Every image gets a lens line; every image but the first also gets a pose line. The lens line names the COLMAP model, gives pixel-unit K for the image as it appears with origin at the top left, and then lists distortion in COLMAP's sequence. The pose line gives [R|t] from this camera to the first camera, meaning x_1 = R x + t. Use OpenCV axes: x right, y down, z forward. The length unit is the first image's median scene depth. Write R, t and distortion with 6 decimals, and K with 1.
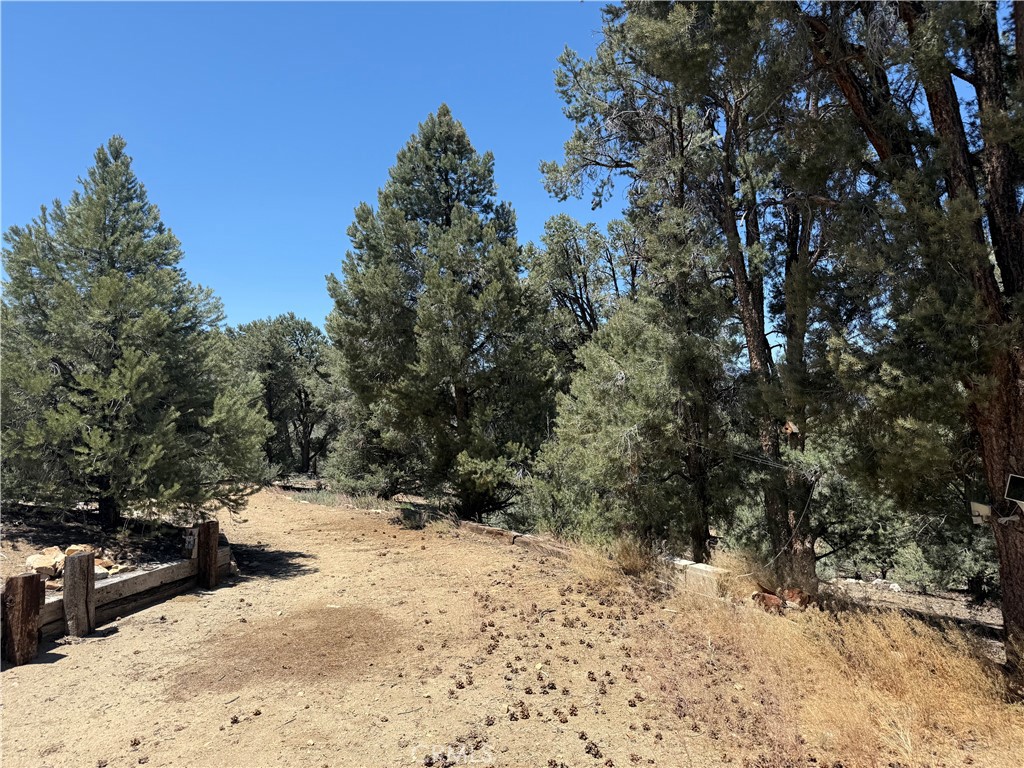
lens RADIAL K [[706.1, 0, 512.0], [0, 706.1, 384.0], [0, 0, 1]] dist [0.125905, -0.246365]
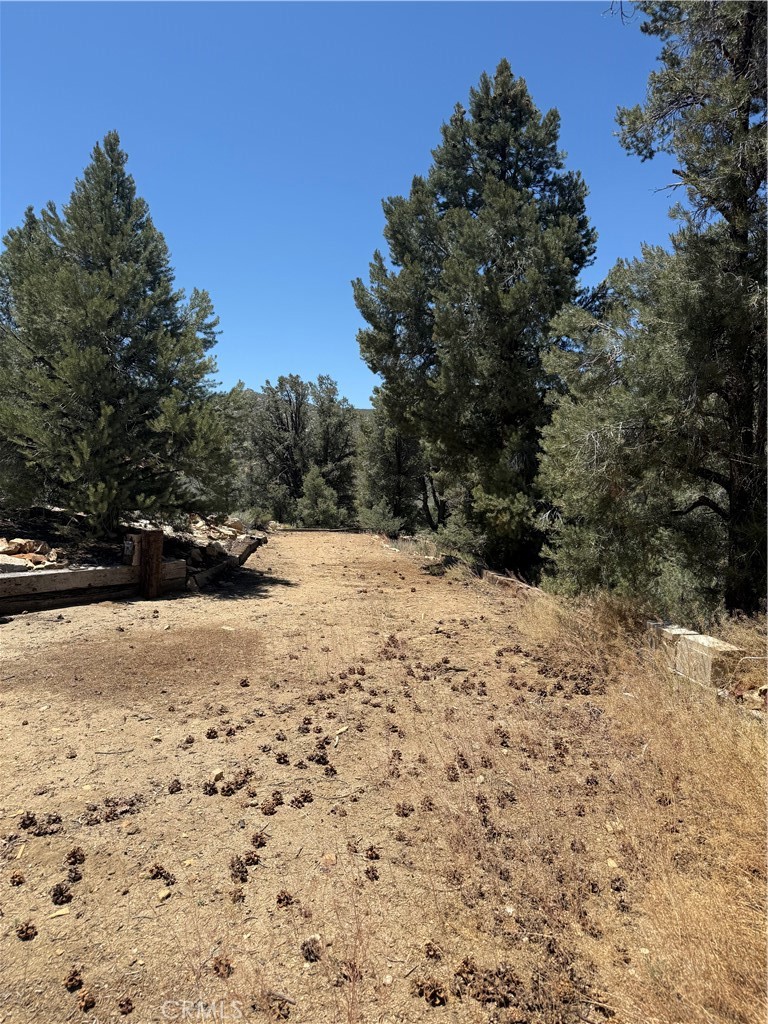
lens RADIAL K [[733.6, 0, 382.2], [0, 733.6, 509.7], [0, 0, 1]] dist [0.008686, -0.009021]
pose [[0.909440, 0.054319, -0.412273, 0.179055], [-0.024064, 0.996645, 0.078232, 0.062560], [0.415139, -0.061226, 0.907695, 0.191062]]
